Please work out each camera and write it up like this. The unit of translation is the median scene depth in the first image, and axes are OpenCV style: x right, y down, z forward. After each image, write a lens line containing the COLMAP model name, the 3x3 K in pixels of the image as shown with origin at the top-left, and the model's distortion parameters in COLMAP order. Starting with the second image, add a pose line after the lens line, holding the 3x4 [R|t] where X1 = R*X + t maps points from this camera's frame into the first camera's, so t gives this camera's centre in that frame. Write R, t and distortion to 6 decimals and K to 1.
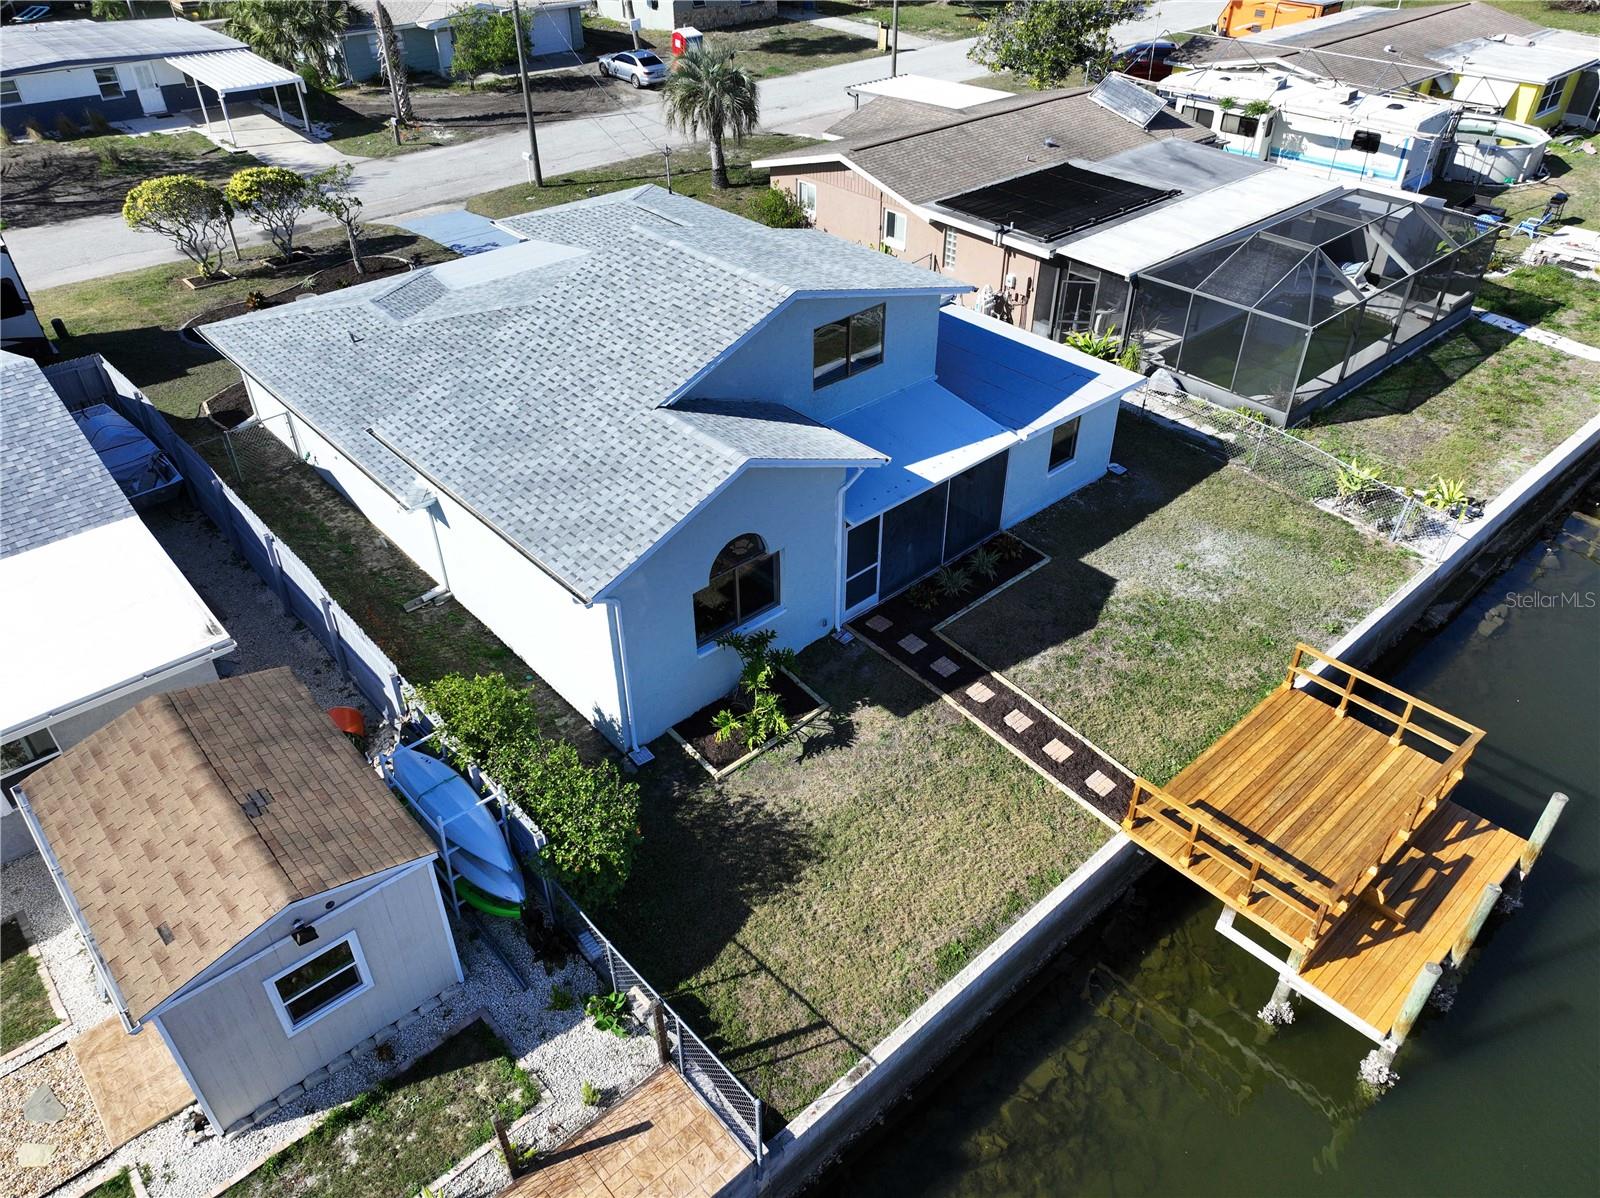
lens RADIAL K [[1119.2, 0, 803.0], [0, 1119.2, 602.7], [0, 0, 1]] dist [-0.006436, 0.023083]
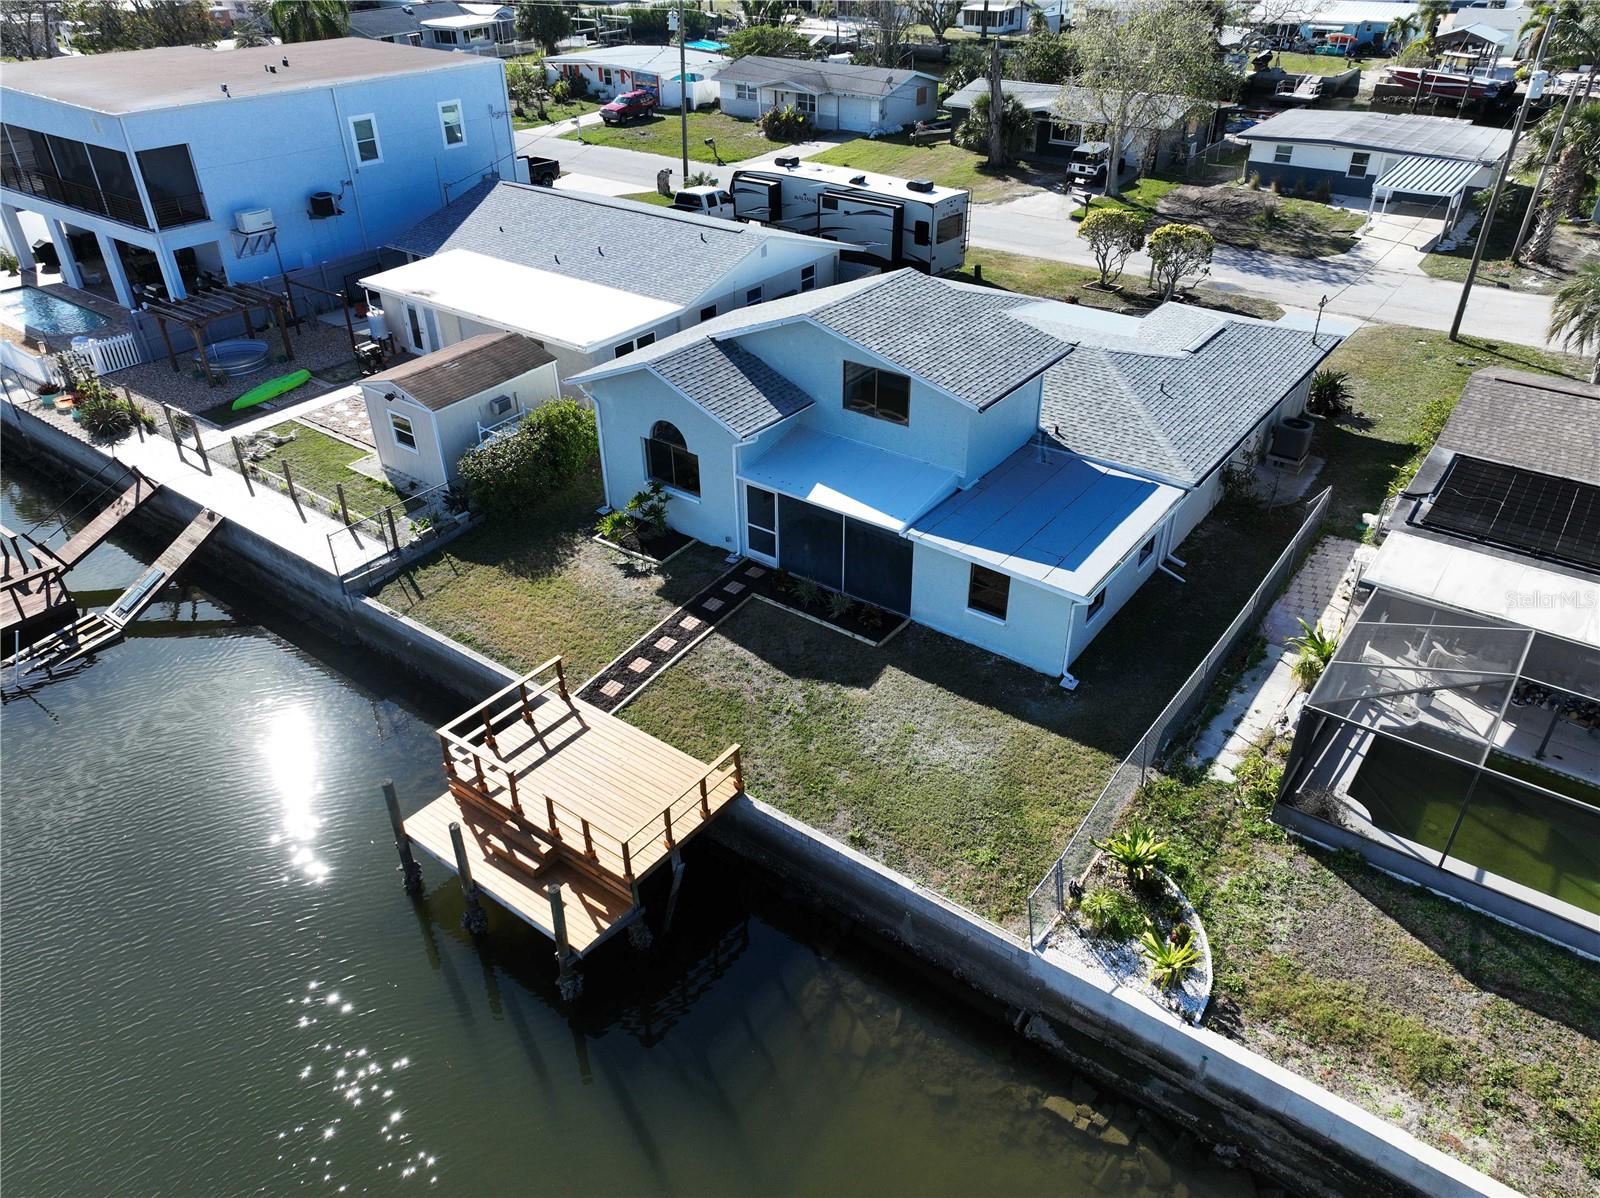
lens RADIAL K [[1122.6, 0, 804.2], [0, 1122.6, 600.1], [0, 0, 1]] dist [0.004255, 0.010221]
pose [[0.189574, 0.526266, -0.828918, 1.234474], [-0.582539, 0.739873, 0.336506, -0.451110], [0.790386, 0.419084, 0.446831, 0.494047]]
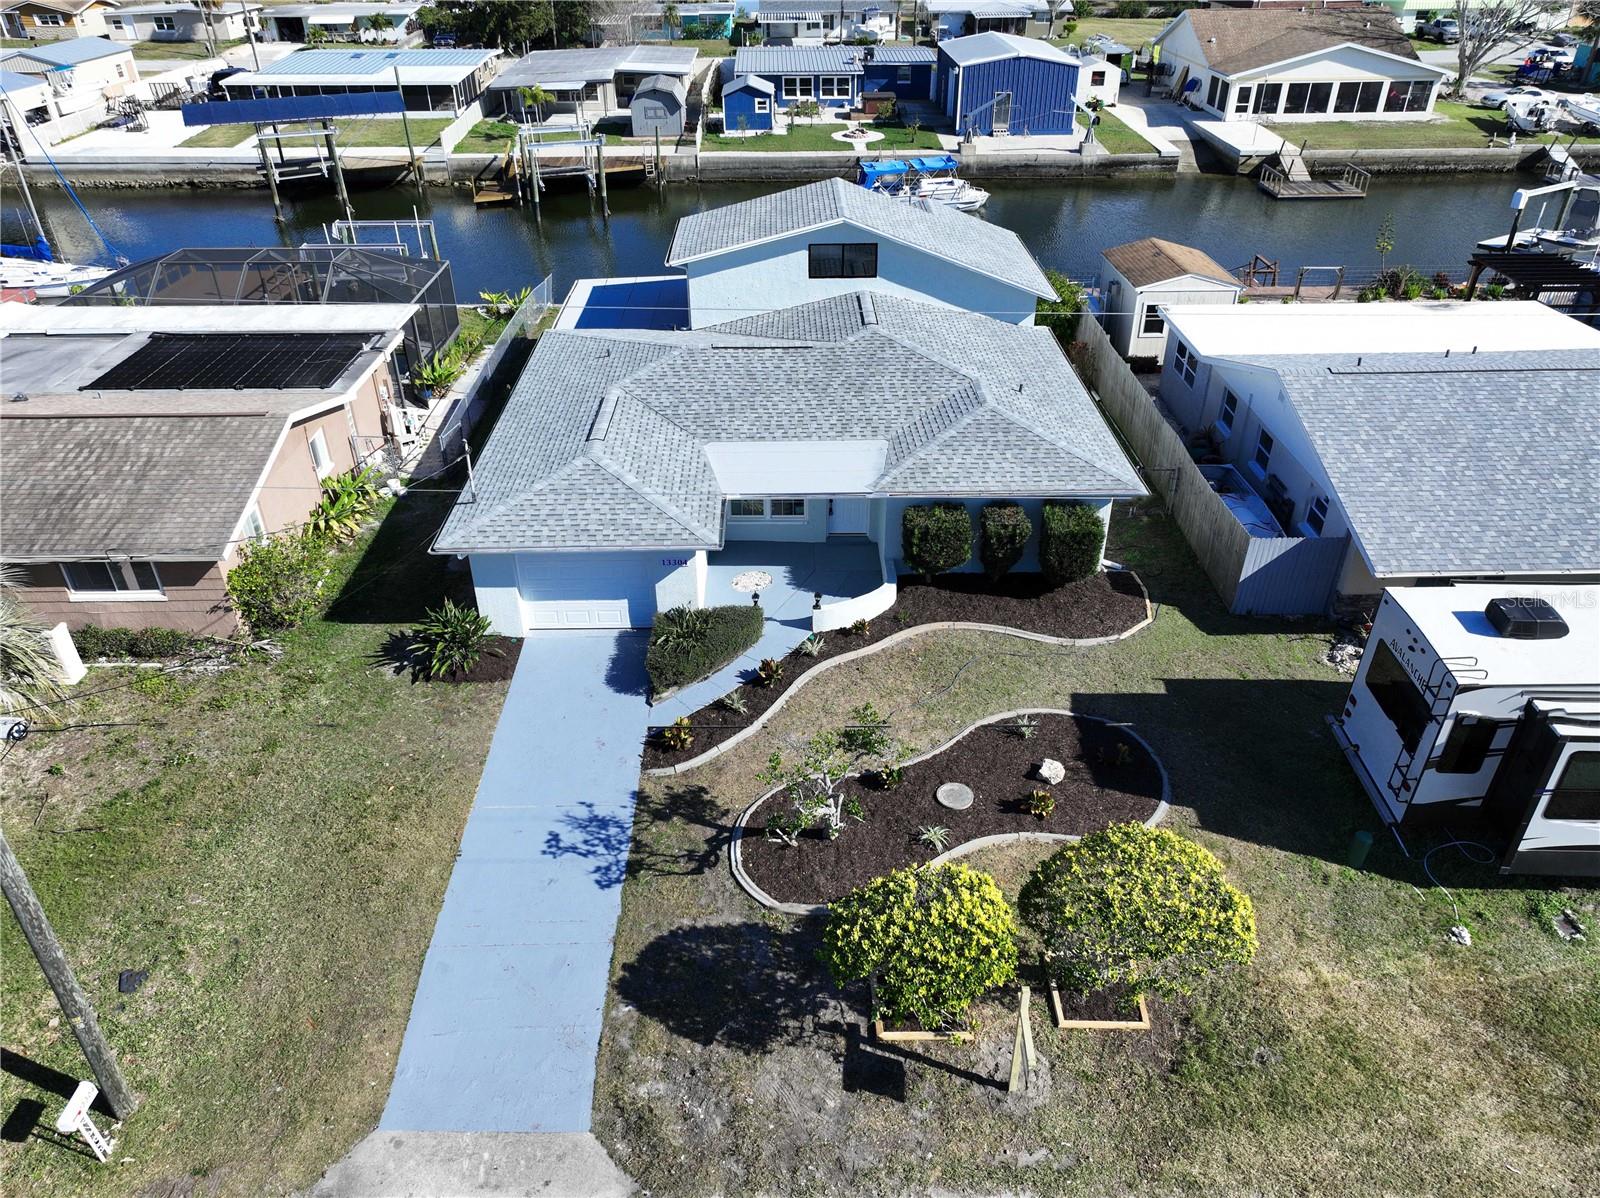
lens RADIAL K [[1122.6, 0, 804.2], [0, 1122.6, 600.1], [0, 0, 1]] dist [0.004255, 0.010221]
pose [[-0.749911, -0.353813, 0.558972, -1.124086], [0.397008, 0.435186, 0.808083, -1.358705], [-0.529167, 0.827907, -0.185884, 1.787791]]
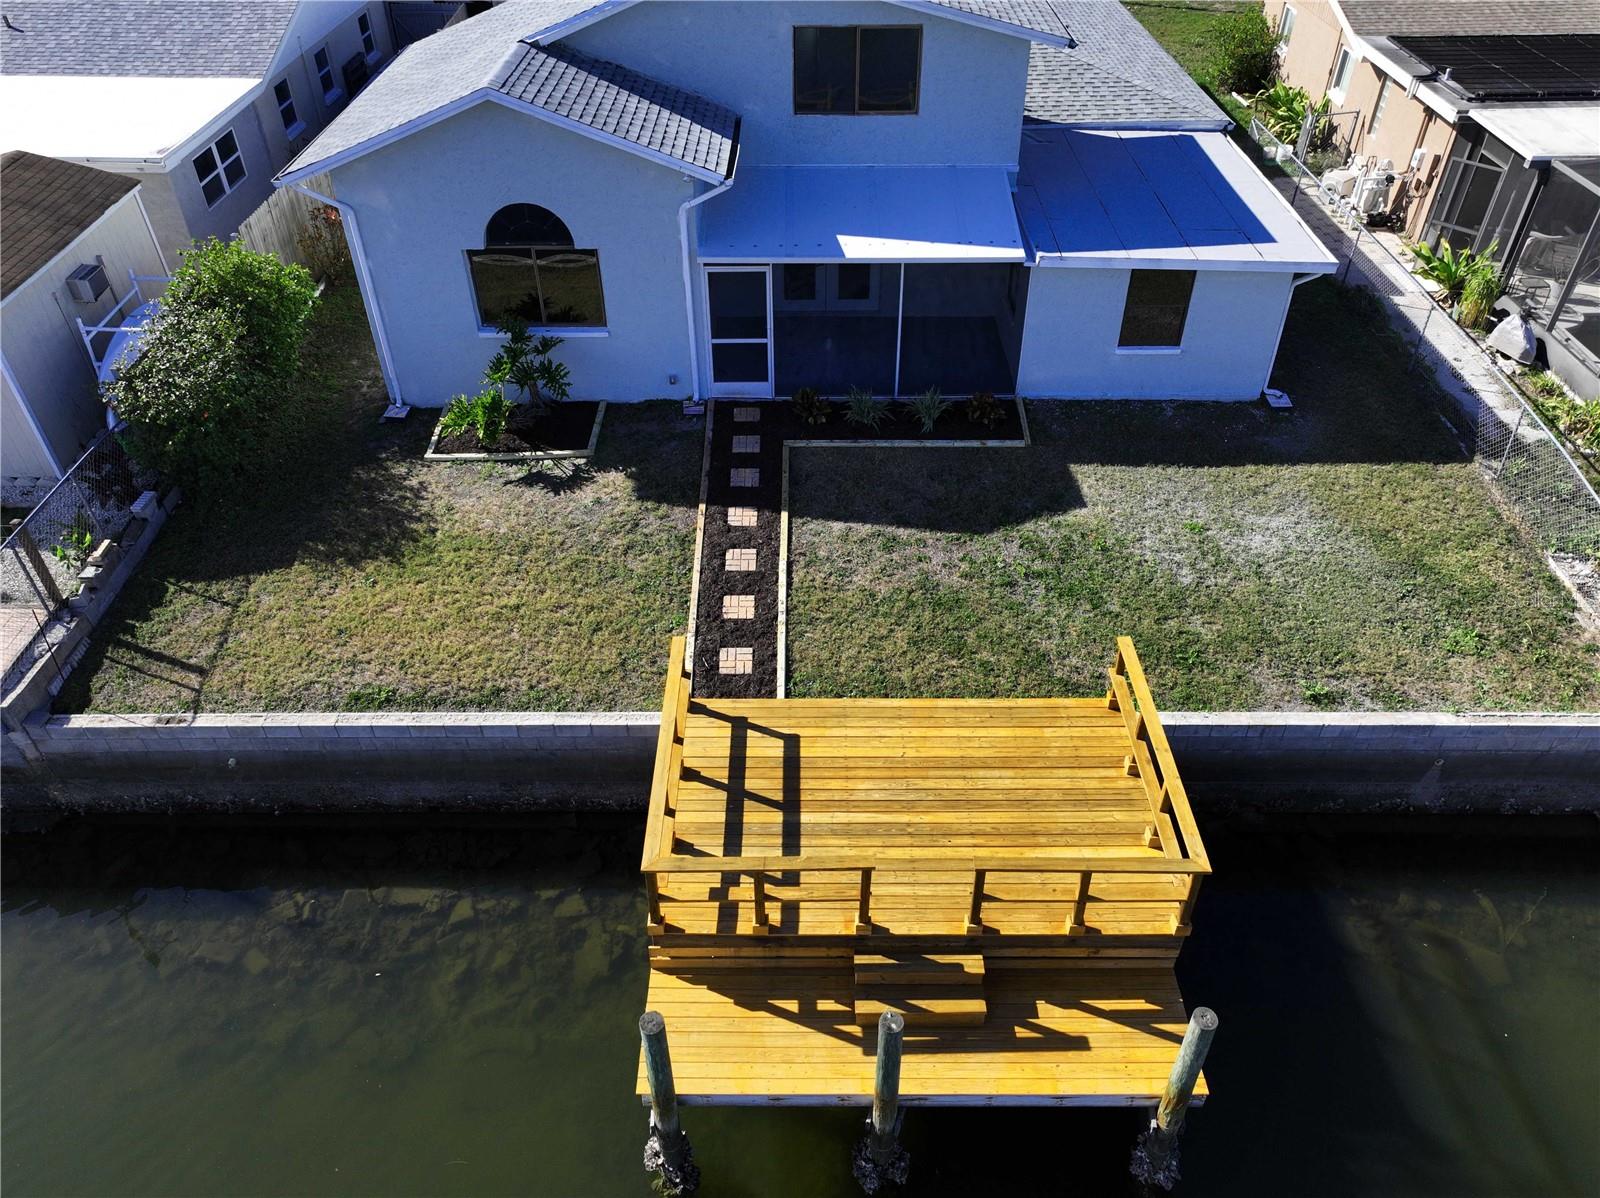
lens RADIAL K [[1149.9, 0, 803.1], [0, 1149.9, 598.2], [0, 0, 1]] dist [0.004000, 0.007761]
pose [[0.736417, 0.423847, -0.527299, 0.618230], [-0.400114, 0.901357, 0.165725, -0.016477], [0.545527, 0.088937, 0.833361, 0.356570]]
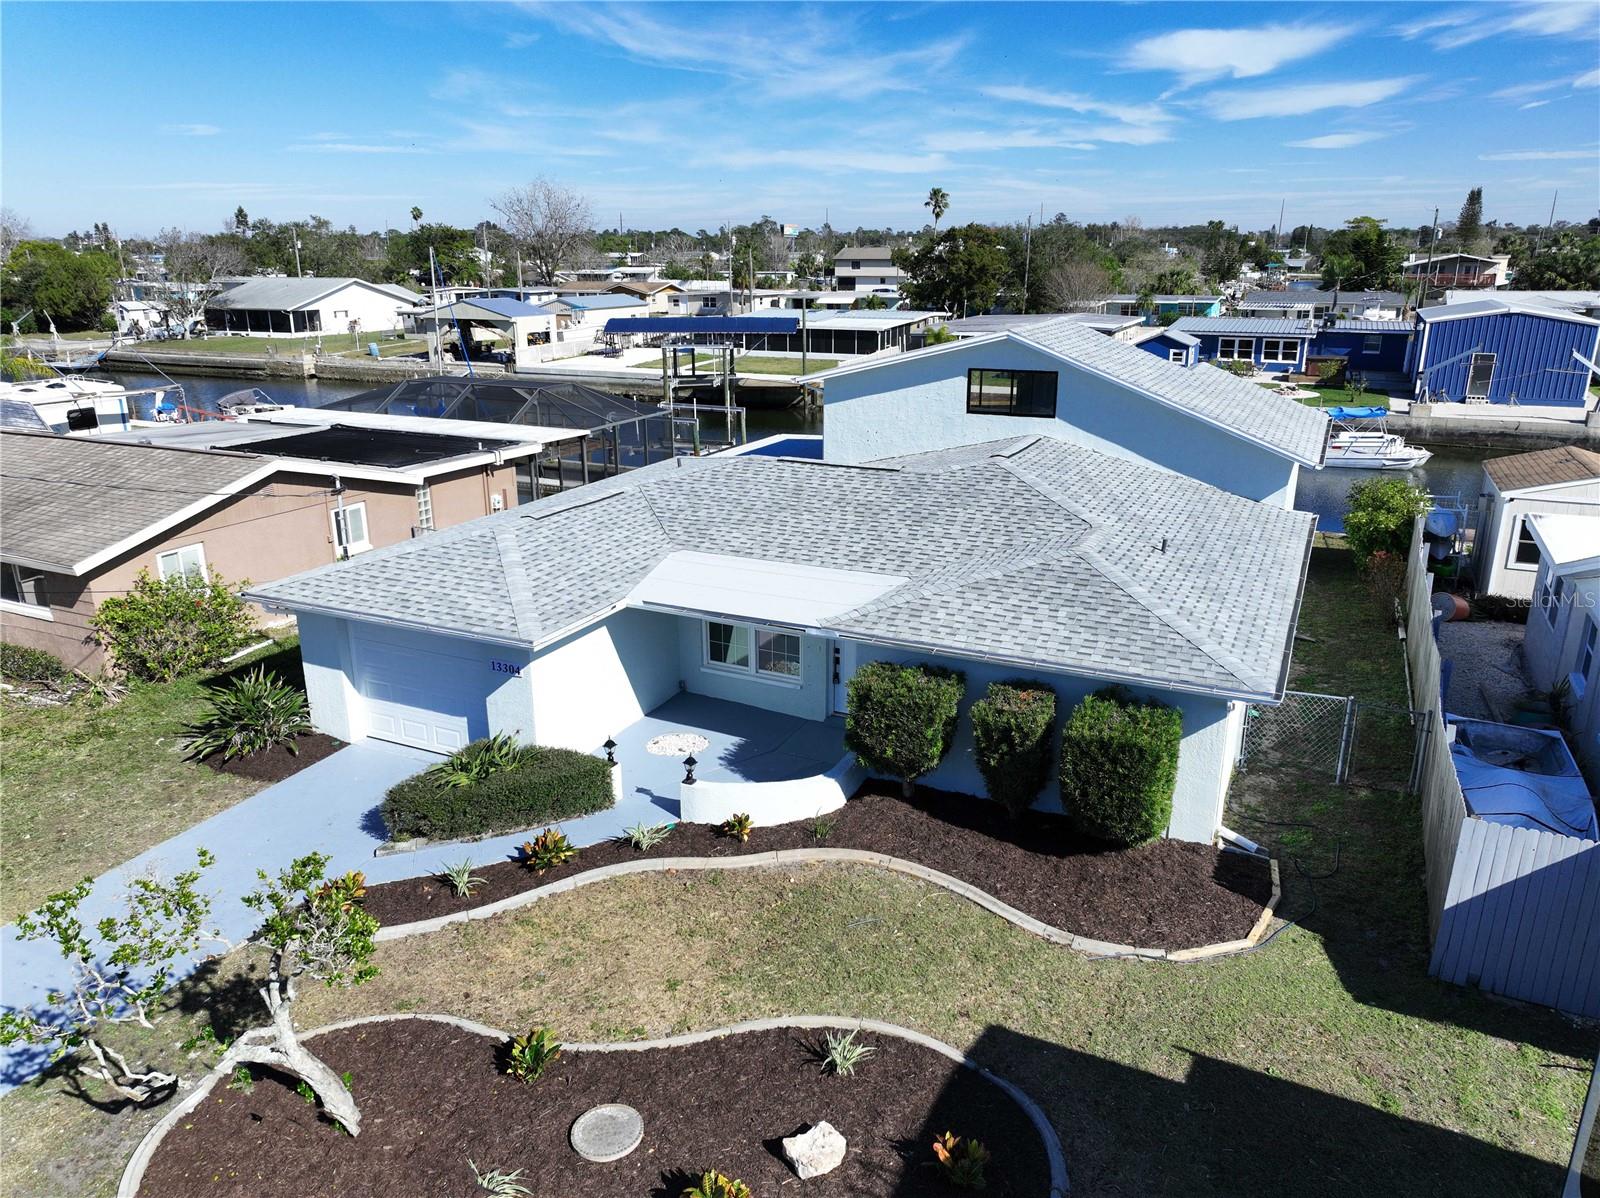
lens RADIAL K [[1122.6, 0, 804.2], [0, 1122.6, 600.1], [0, 0, 1]] dist [0.004255, 0.010221]
pose [[-0.374731, -0.276422, 0.884968, -1.144087], [0.554860, 0.697847, 0.452924, -0.792748], [-0.742770, 0.660758, -0.108130, 1.515521]]
